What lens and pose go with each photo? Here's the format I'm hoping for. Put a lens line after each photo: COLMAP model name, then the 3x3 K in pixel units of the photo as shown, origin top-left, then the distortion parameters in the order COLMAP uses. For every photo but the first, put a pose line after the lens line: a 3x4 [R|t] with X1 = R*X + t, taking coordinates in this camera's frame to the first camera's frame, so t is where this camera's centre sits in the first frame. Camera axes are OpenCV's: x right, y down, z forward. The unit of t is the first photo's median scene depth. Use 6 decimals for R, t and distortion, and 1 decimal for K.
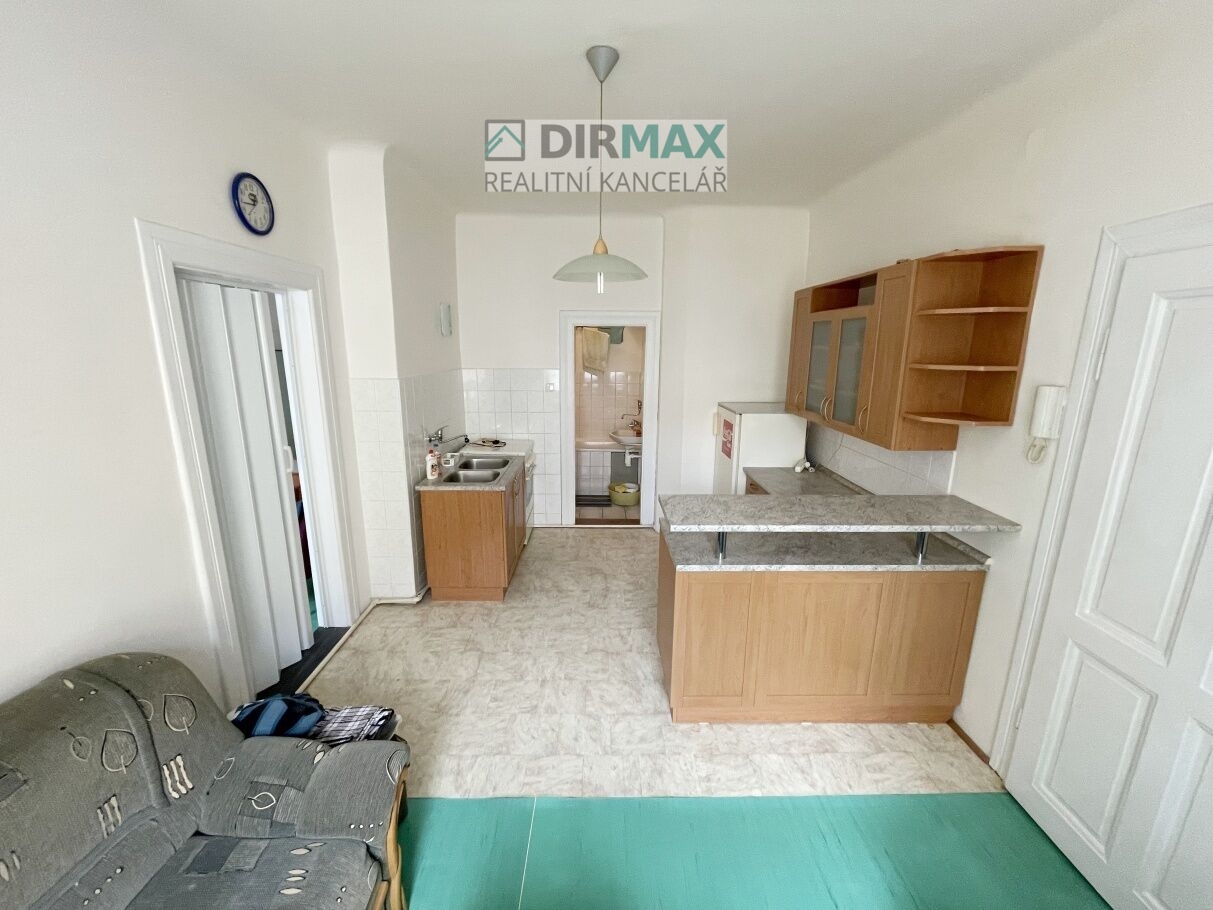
lens RADIAL K [[489.3, 0, 606.7], [0, 489.3, 452.6], [0, 0, 1]] dist [-0.002372, -0.000113]
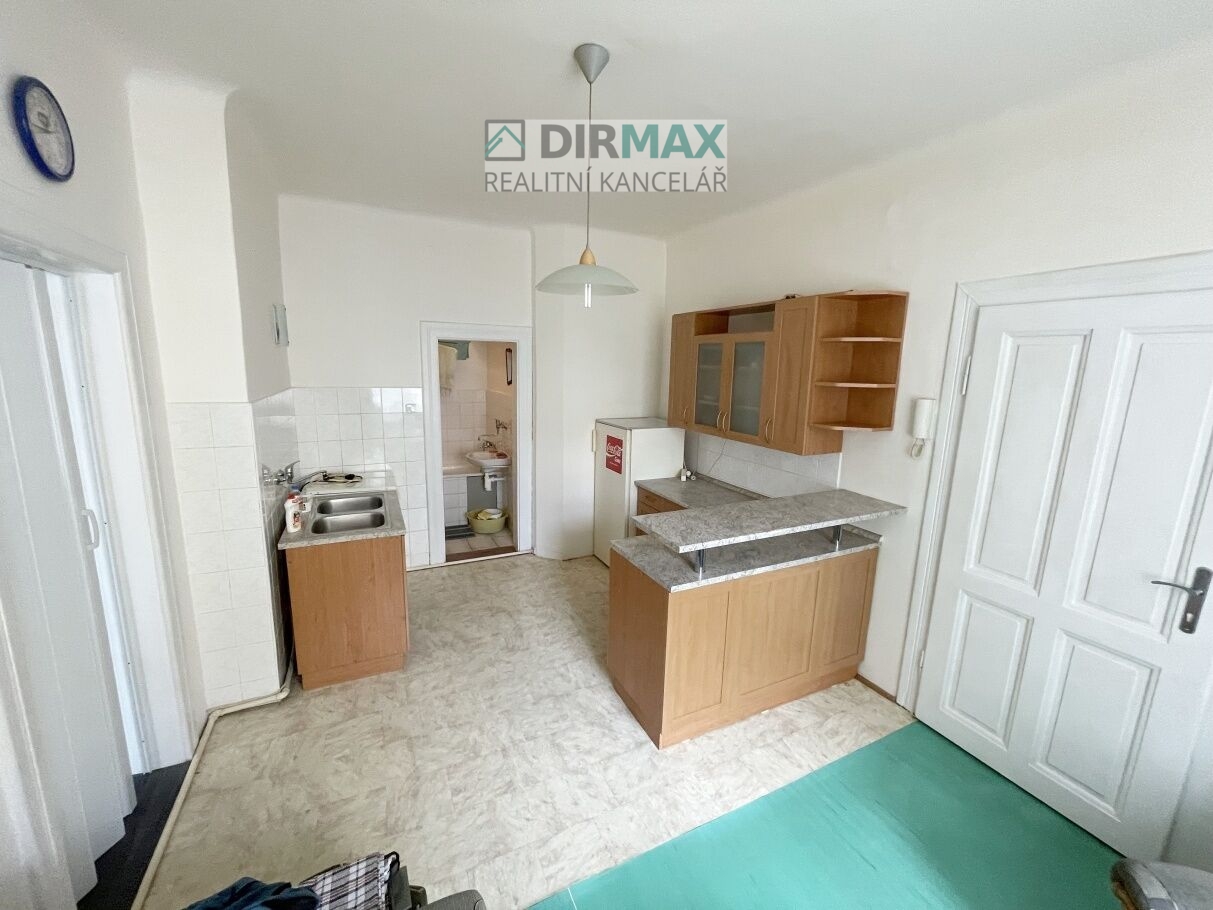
lens RADIAL K [[490.0, 0, 606.3], [0, 490.0, 453.0], [0, 0, 1]] dist [-0.001008, -0.000340]
pose [[0.904493, -0.062808, 0.421838, -0.338352], [0.076248, 0.996975, -0.015048, -0.029568], [-0.419617, 0.045775, 0.906546, 0.137609]]
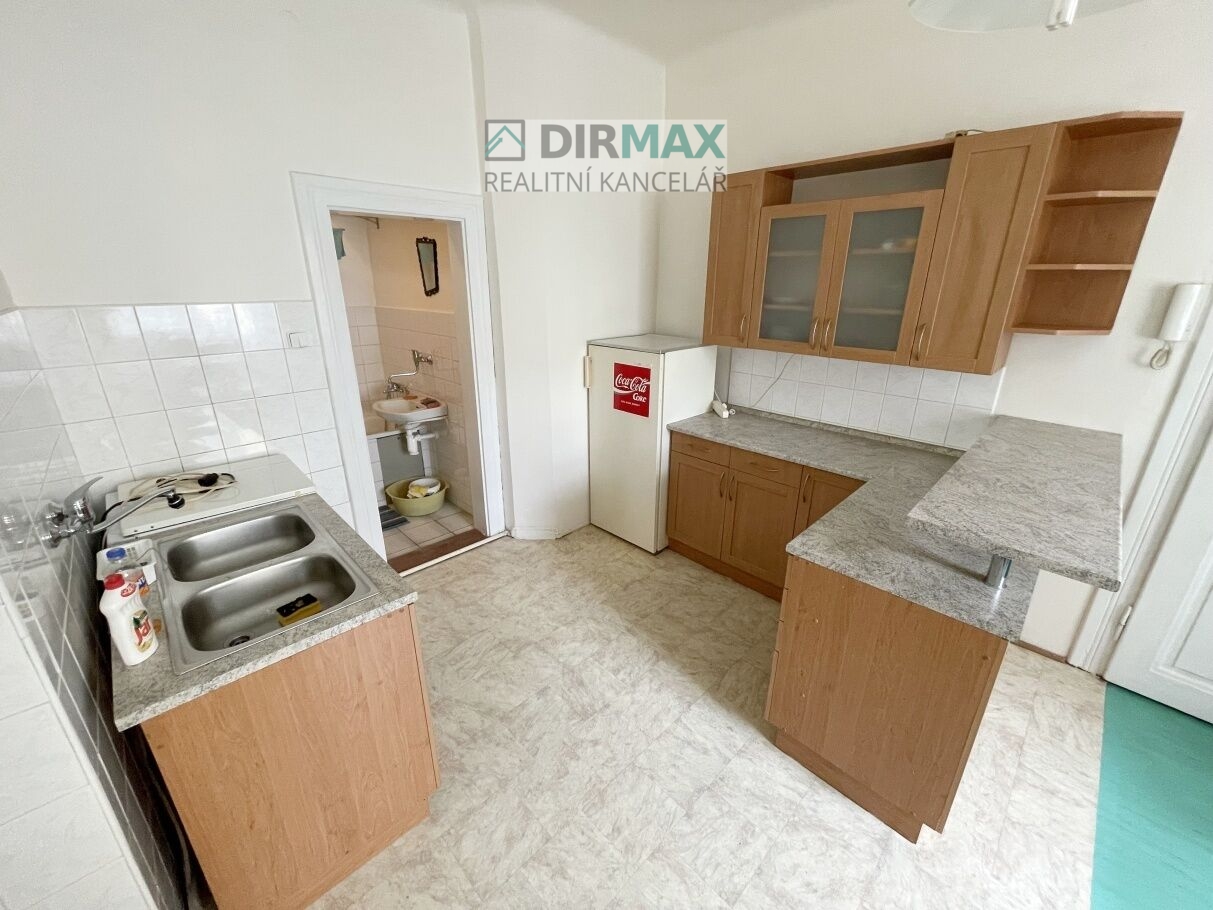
lens RADIAL K [[489.3, 0, 606.7], [0, 489.3, 452.6], [0, 0, 1]] dist [-0.002372, -0.000113]
pose [[0.722324, -0.234646, 0.650530, -0.461027], [0.152043, 0.971545, 0.181614, -0.128042], [-0.674634, -0.032276, 0.737446, 0.831537]]
